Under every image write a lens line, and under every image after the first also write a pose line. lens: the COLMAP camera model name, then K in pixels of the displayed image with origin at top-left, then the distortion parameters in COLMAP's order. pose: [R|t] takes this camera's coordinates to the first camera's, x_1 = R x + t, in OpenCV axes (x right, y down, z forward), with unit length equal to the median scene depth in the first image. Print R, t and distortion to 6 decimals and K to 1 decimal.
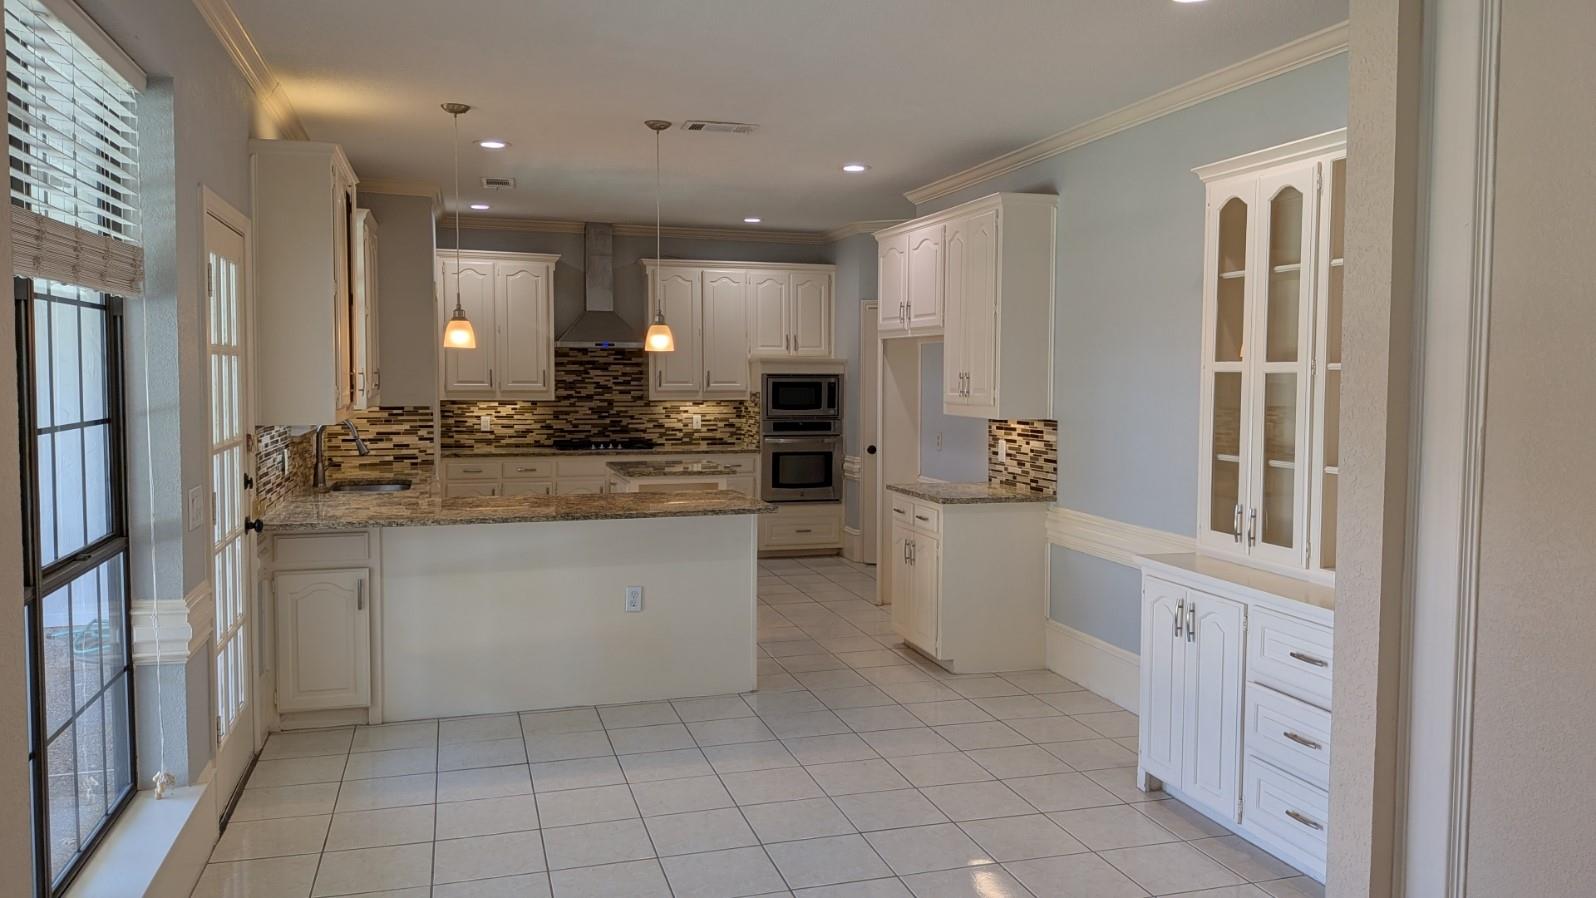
lens RADIAL K [[1175.8, 0, 801.9], [0, 1175.8, 437.4], [0, 0, 1]] dist [0.011022, 0.001018]
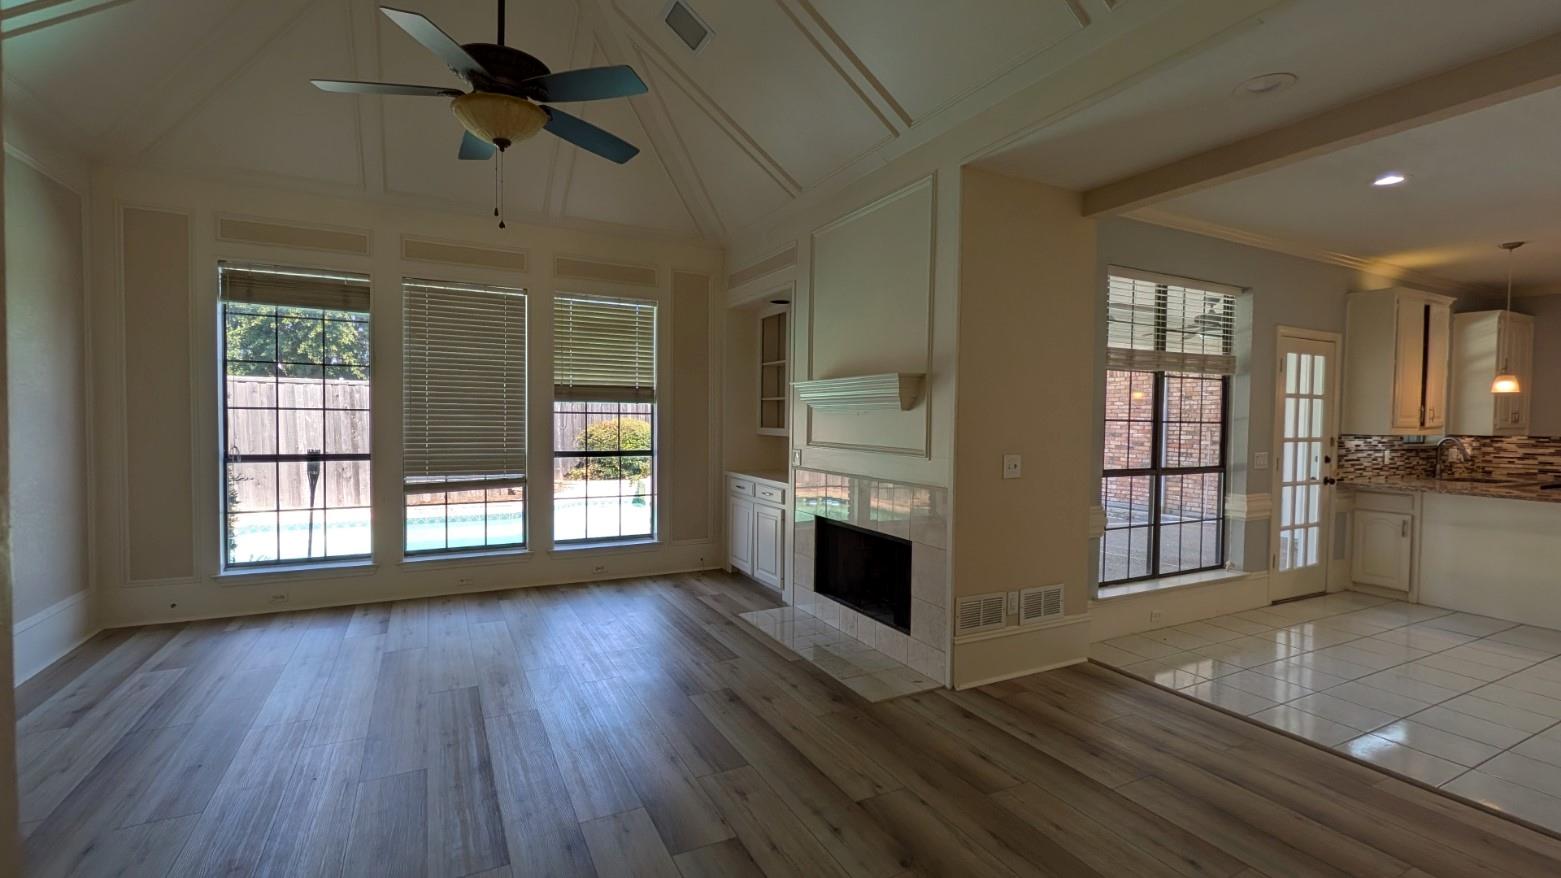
lens RADIAL K [[670.7, 0, 773.9], [0, 670.7, 440.8], [0, 0, 1]] dist [0.002633, -0.000984]
pose [[0.176055, 0.028474, -0.983968, 0.479294], [-0.068272, 0.997528, 0.016651, 0.046933], [0.982010, 0.064246, 0.177564, -0.158903]]
